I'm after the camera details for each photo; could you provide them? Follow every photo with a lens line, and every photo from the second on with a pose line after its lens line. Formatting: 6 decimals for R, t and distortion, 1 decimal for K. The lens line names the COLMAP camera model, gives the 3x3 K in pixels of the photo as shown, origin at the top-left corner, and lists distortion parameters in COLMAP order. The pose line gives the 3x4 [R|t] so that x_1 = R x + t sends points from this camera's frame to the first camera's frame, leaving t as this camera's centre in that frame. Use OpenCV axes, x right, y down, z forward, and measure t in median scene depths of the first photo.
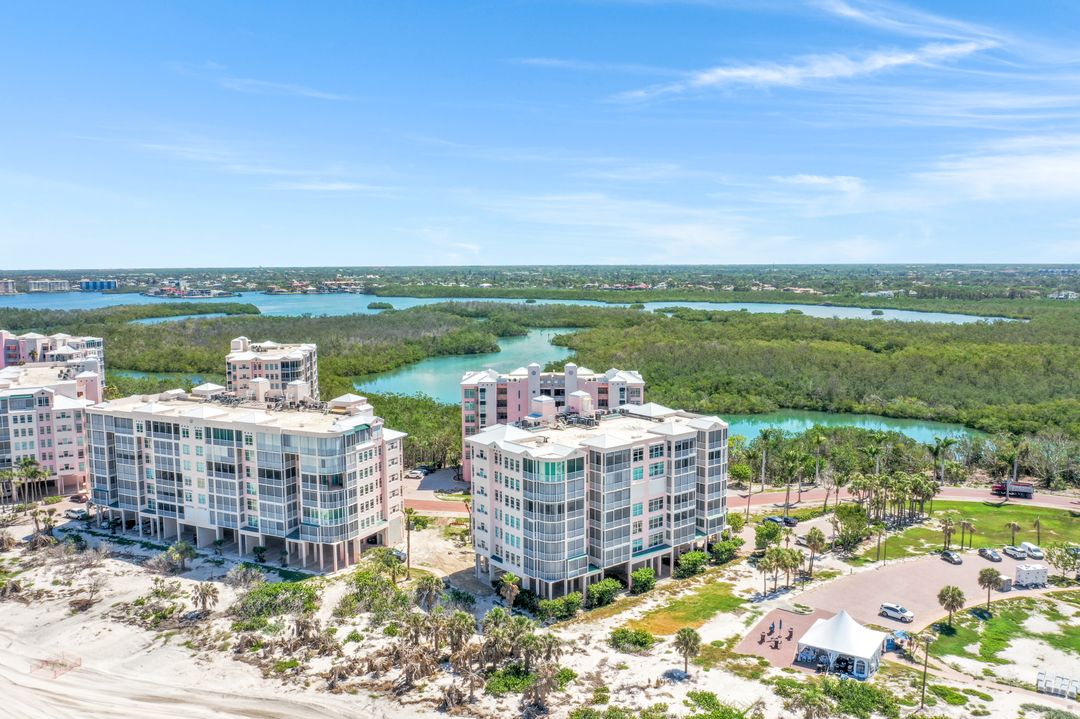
lens RADIAL K [[879.5, 0, 540.0], [0, 879.5, 359.5], [0, 0, 1]] dist [-0.008094, -0.002056]
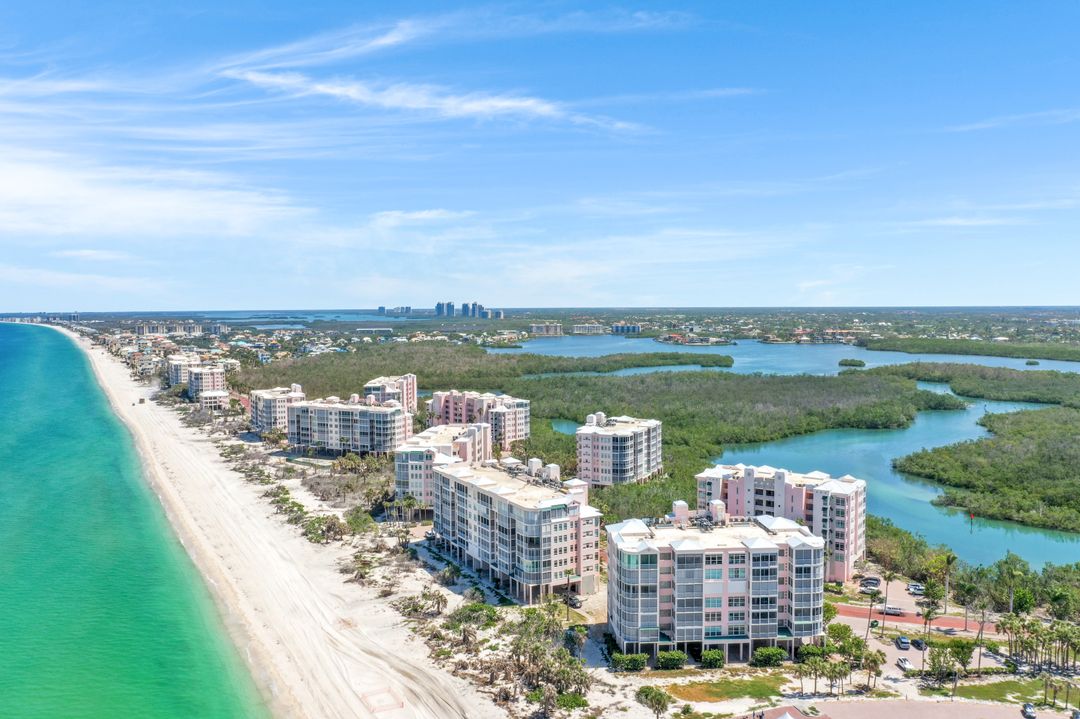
lens RADIAL K [[931.9, 0, 550.6], [0, 931.9, 359.4], [0, 0, 1]] dist [-0.008064, -0.004859]
pose [[0.810380, 0.044710, -0.584197, 0.662971], [-0.061105, 0.998096, -0.008377, -0.148076], [0.582710, 0.042485, 0.811569, -0.234464]]
